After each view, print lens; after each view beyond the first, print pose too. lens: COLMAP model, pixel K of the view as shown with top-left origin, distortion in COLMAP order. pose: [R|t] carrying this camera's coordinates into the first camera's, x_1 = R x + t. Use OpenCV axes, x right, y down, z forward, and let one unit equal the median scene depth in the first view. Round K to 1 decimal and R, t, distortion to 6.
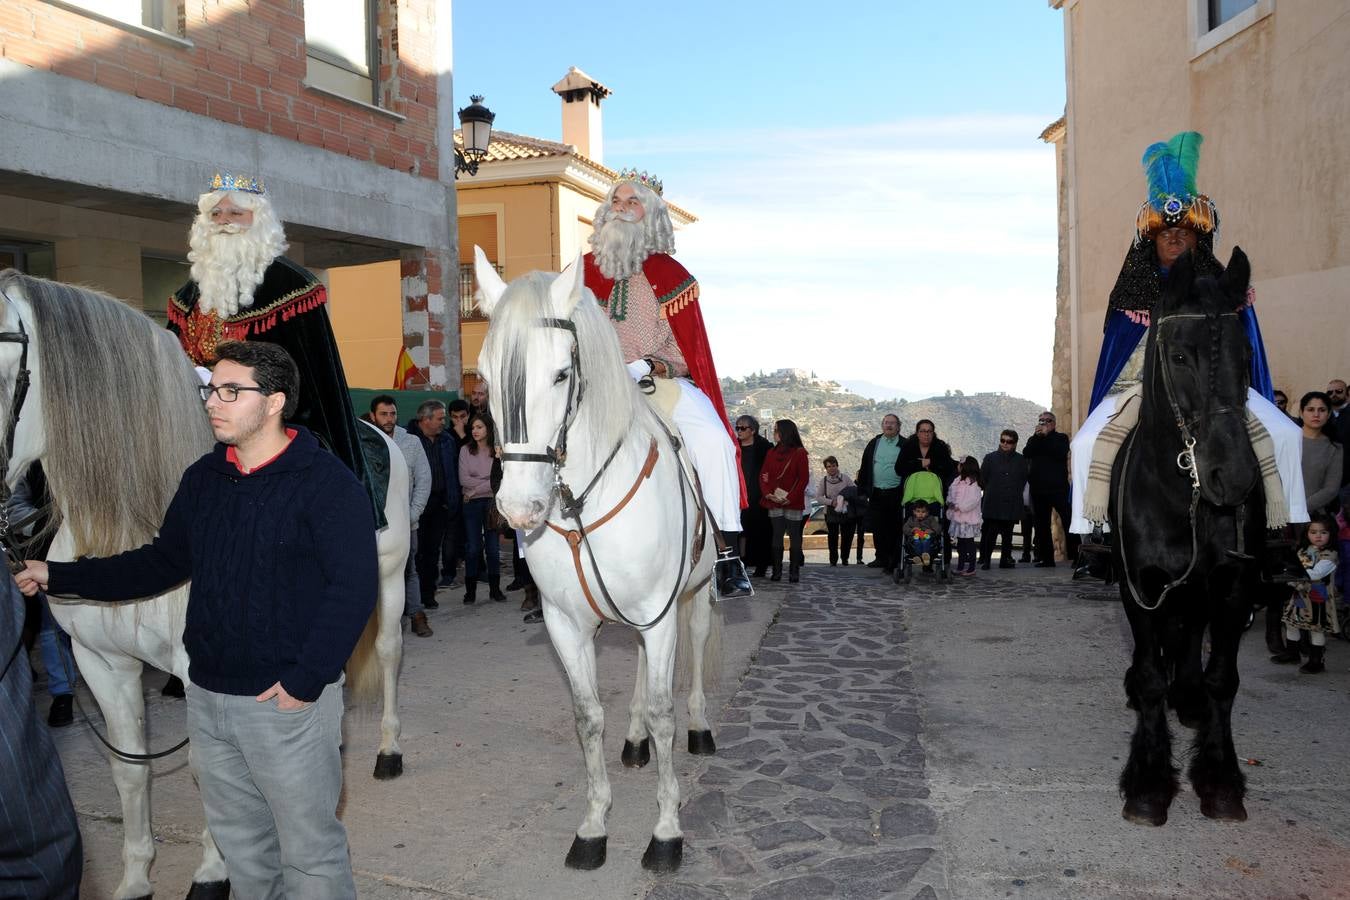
lens RADIAL K [[975.8, 0, 702.3], [0, 975.8, 441.8], [0, 0, 1]] dist [-0.103513, 0.069249]
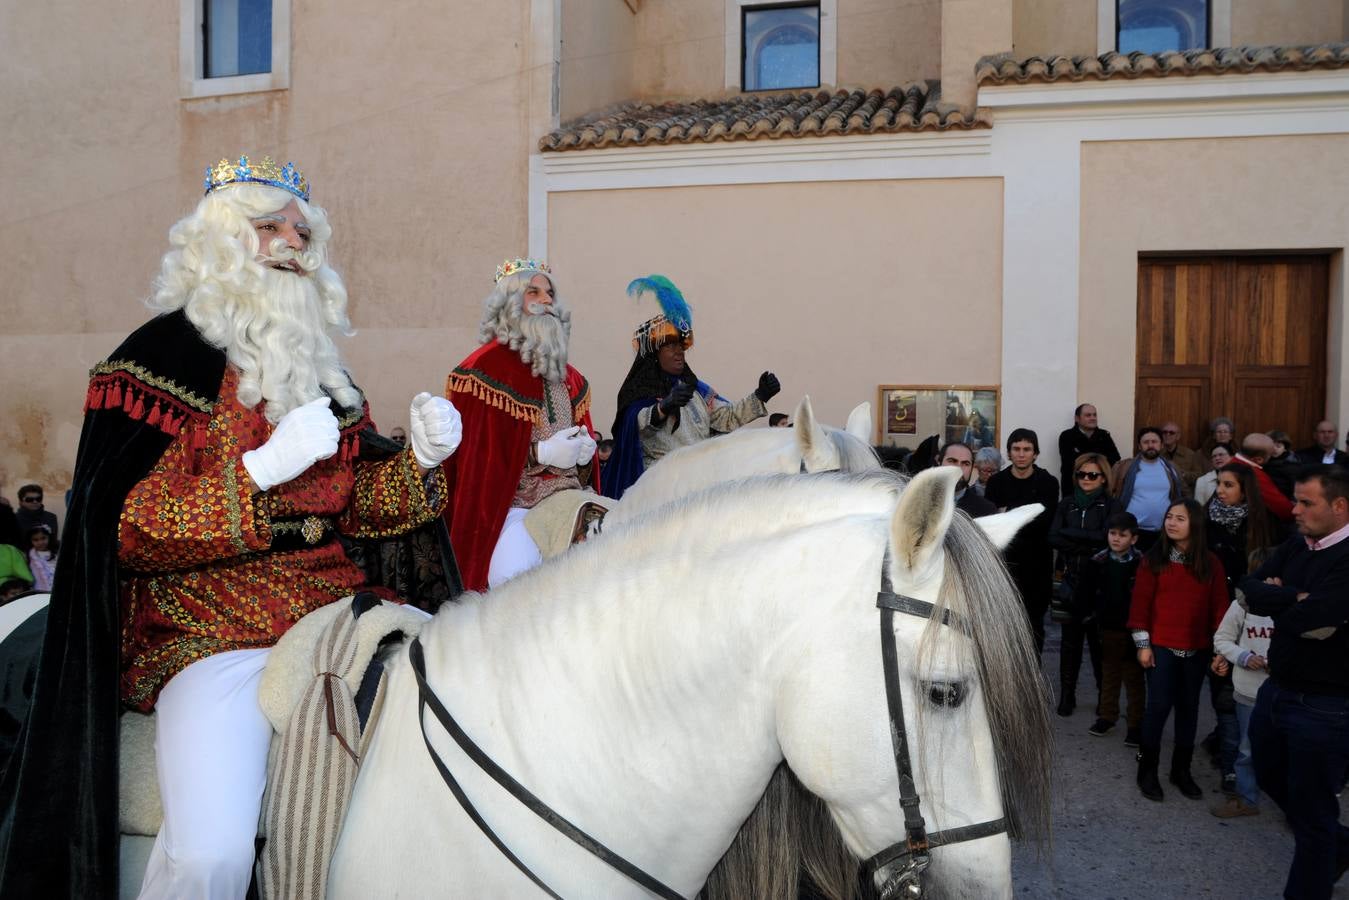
lens RADIAL K [[975.0, 0, 701.8], [0, 975.0, 441.8], [0, 0, 1]] dist [-0.103513, 0.069249]
pose [[0.305367, -0.011955, 0.952160, -0.282670], [0.027498, 0.999615, 0.003732, -0.032279], [-0.951837, 0.025043, 0.305579, 0.196278]]
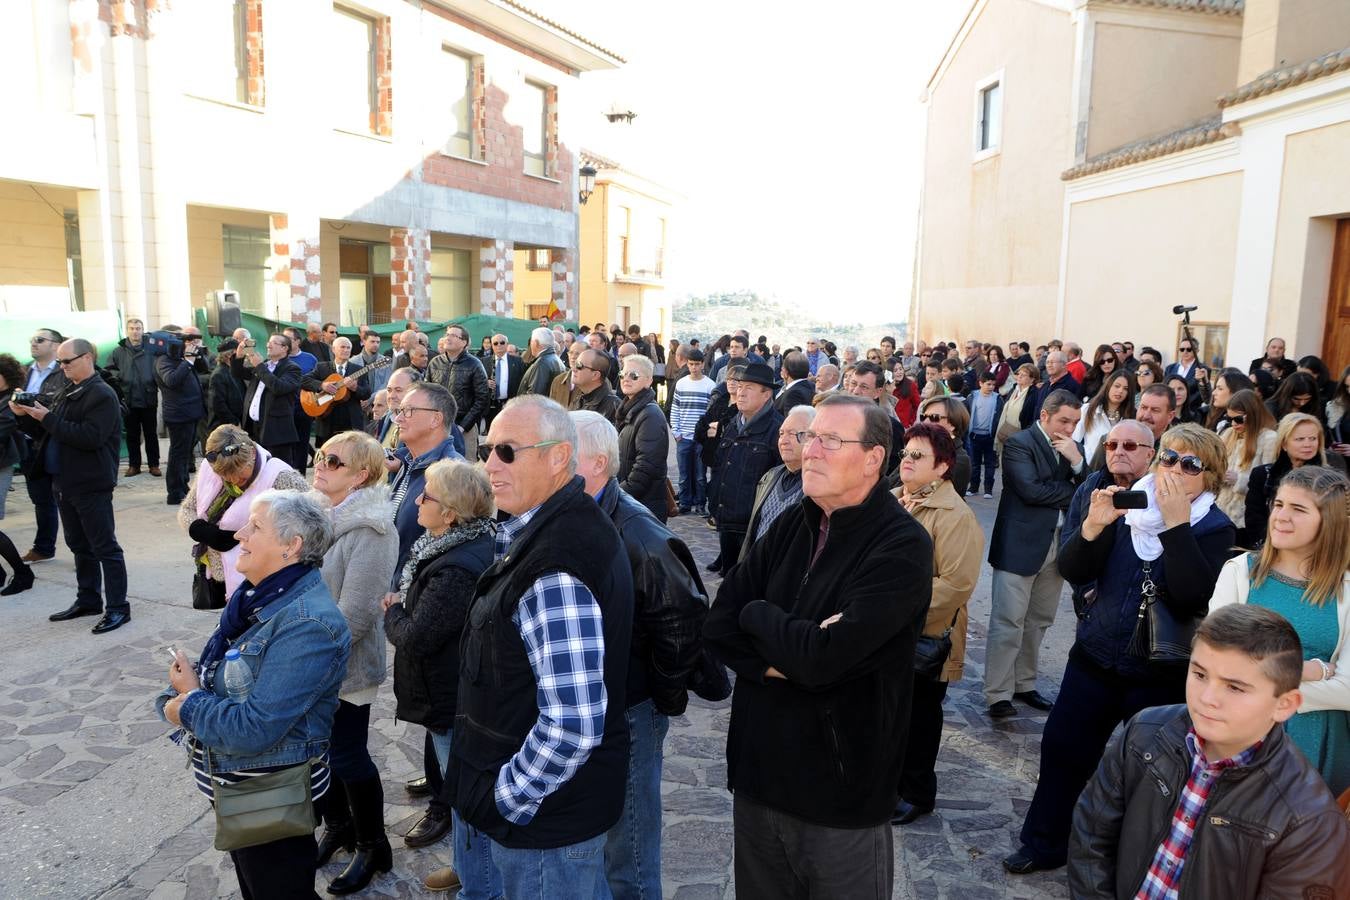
lens RADIAL K [[975.8, 0, 702.3], [0, 975.8, 441.8], [0, 0, 1]] dist [-0.103513, 0.069249]
pose [[0.998131, 0.039966, 0.046222, -0.088901], [-0.043840, 0.995322, 0.086094, 0.005811], [-0.042565, -0.087959, 0.995214, -0.978580]]
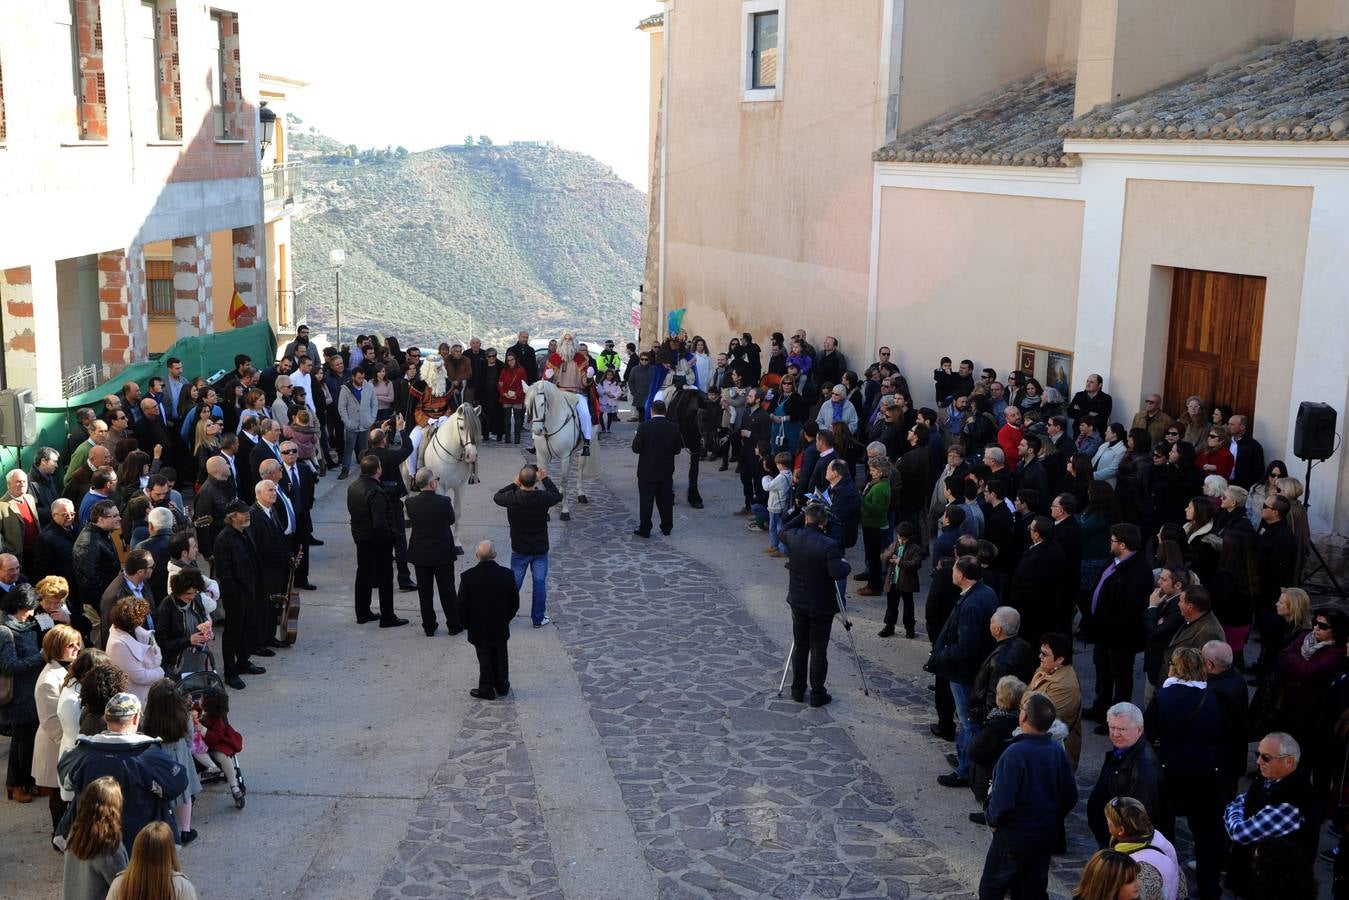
lens RADIAL K [[1554.5, 0, 622.1], [0, 1554.5, 356.5], [0, 0, 1]] dist [0.021515, 0.001537]
pose [[0.938597, -0.012447, 0.344791, -0.579162], [-0.021620, 0.995263, 0.094783, -0.238745], [-0.344338, -0.096418, 0.933882, -1.427089]]
